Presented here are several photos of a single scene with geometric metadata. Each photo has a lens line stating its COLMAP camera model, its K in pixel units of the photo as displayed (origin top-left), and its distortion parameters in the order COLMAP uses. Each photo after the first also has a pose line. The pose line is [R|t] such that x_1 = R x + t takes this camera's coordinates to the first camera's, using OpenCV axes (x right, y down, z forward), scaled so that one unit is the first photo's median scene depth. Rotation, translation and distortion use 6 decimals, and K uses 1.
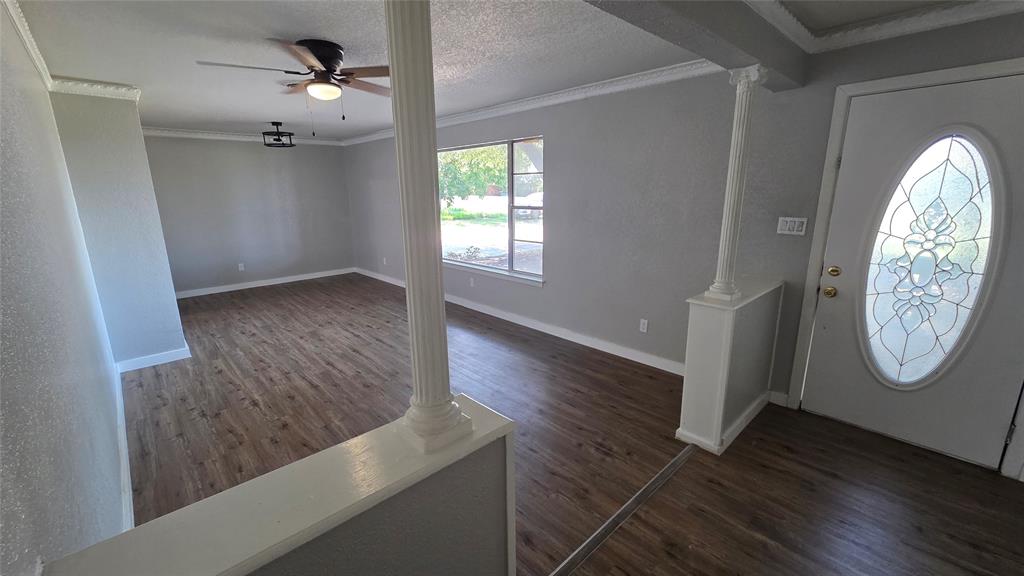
lens RADIAL K [[419.4, 0, 512.0], [0, 419.4, 288.0], [0, 0, 1]] dist [-0.001049, -0.000107]
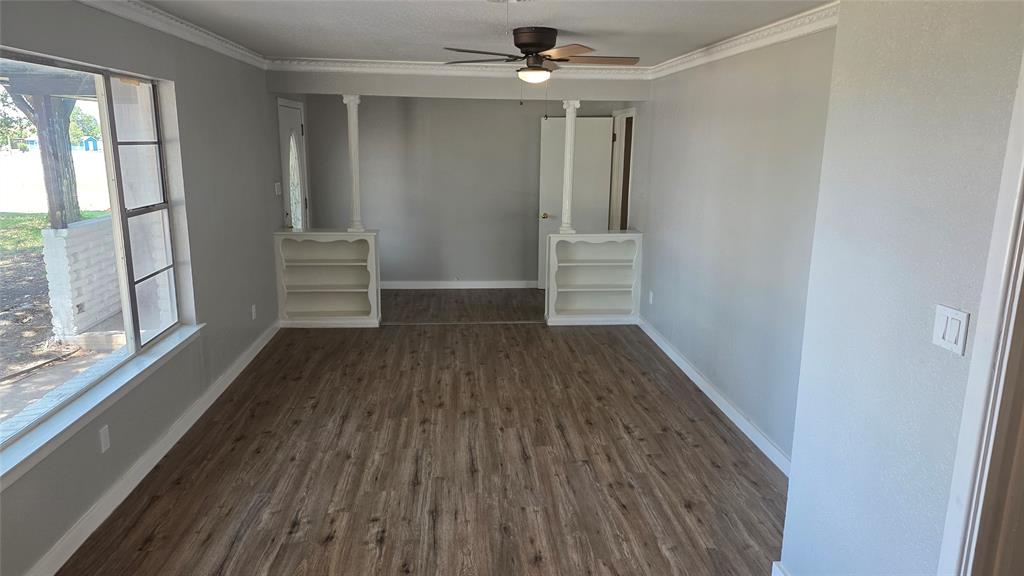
lens RADIAL K [[684.3, 0, 512.0], [0, 684.3, 288.0], [0, 0, 1]] dist [0.059845, -0.002611]
pose [[-0.785210, -0.130986, 0.605217, -1.053245], [0.137103, 0.916339, 0.376199, -0.456604], [-0.603861, 0.378373, -0.701560, 1.714129]]
